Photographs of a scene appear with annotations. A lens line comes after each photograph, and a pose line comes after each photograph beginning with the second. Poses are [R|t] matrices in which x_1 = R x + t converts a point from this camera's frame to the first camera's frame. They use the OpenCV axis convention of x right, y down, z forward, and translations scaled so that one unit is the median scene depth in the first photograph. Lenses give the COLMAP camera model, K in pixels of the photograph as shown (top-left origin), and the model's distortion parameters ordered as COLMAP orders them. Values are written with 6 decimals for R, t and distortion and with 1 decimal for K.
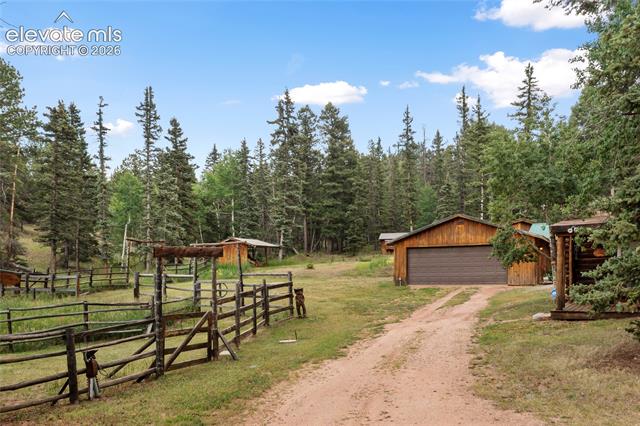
lens RADIAL K [[508.5, 0, 320.0], [0, 508.5, 213.0], [0, 0, 1]] dist [-0.014559, -0.005583]
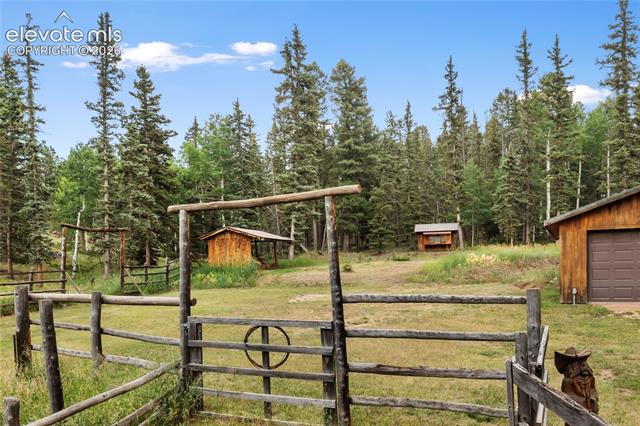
lens RADIAL K [[516.4, 0, 305.3], [0, 516.4, 233.5], [0, 0, 1]] dist [-0.013000, -0.001564]
pose [[0.999900, -0.005347, 0.013058, -0.064307], [0.004834, 0.999229, 0.038952, 0.025354], [-0.013256, -0.038885, 0.999156, 0.249712]]
